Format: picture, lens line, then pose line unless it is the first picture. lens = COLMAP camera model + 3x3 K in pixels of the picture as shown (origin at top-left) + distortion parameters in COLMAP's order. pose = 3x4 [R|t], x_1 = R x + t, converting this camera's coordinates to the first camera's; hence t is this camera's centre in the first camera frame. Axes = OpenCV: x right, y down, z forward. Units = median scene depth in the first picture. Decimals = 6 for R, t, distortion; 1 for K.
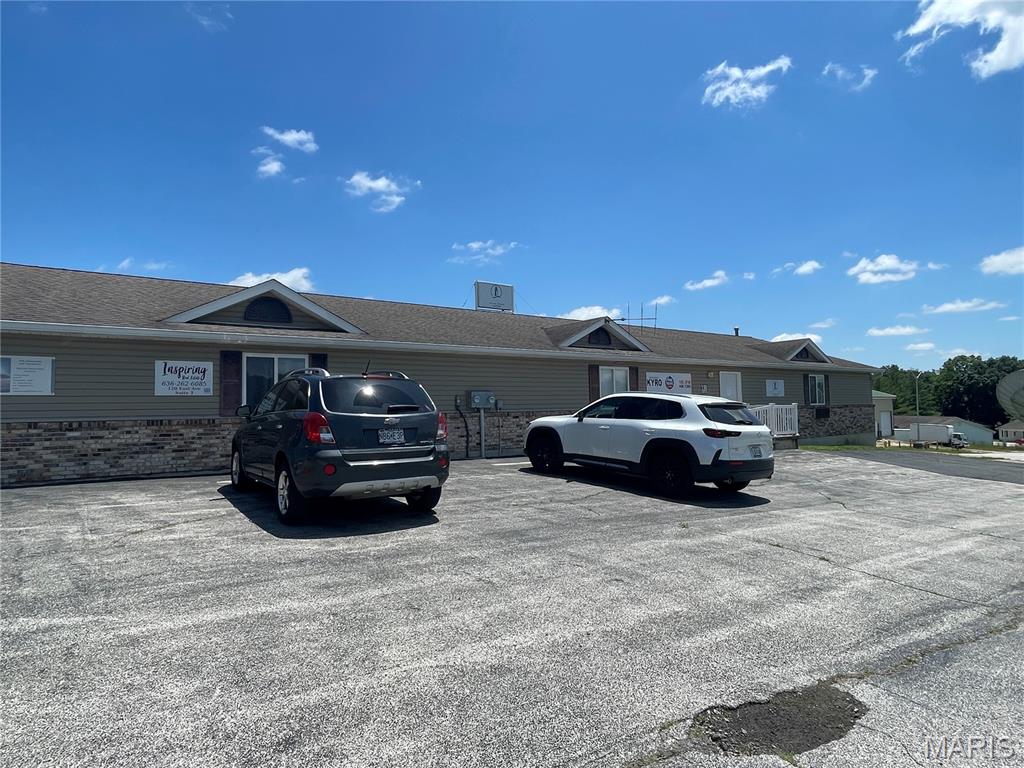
lens RADIAL K [[593.1, 0, 512.0], [0, 593.1, 384.0], [0, 0, 1]] dist [-0.000665, -0.003105]
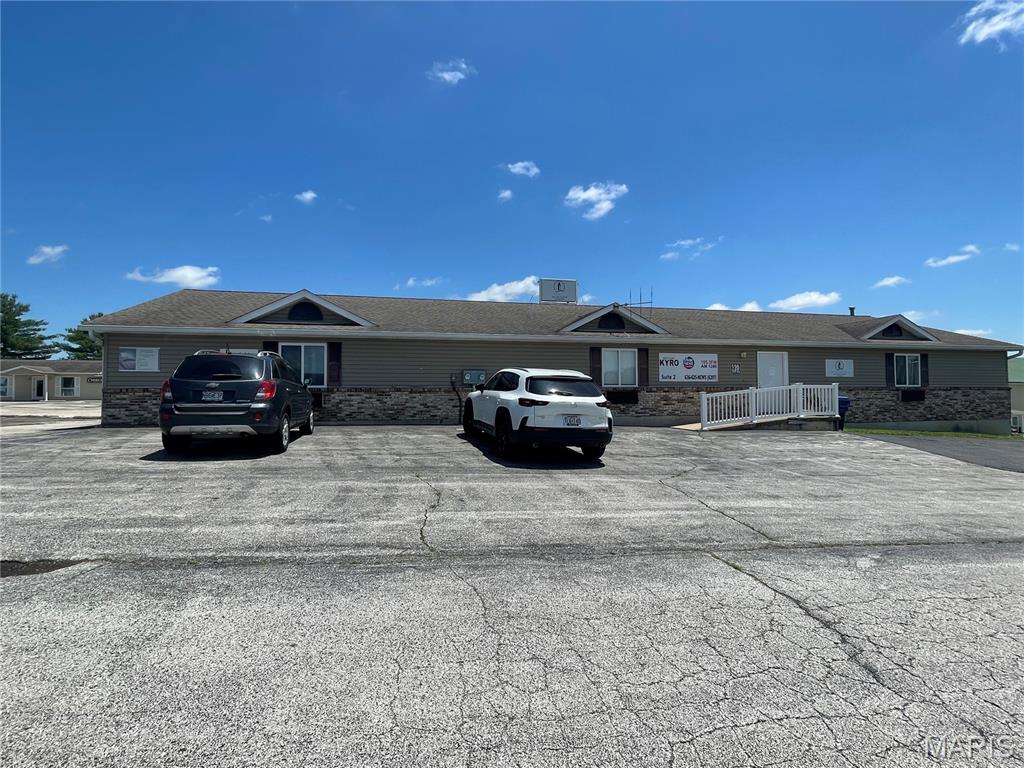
lens RADIAL K [[508.2, 0, 512.0], [0, 508.2, 384.0], [0, 0, 1]] dist [0.000109, 0.000186]
pose [[0.924878, 0.005637, -0.380221, 0.572961], [0.004453, 0.999661, 0.025654, 0.019661], [0.380237, -0.025420, 0.924540, 0.088052]]
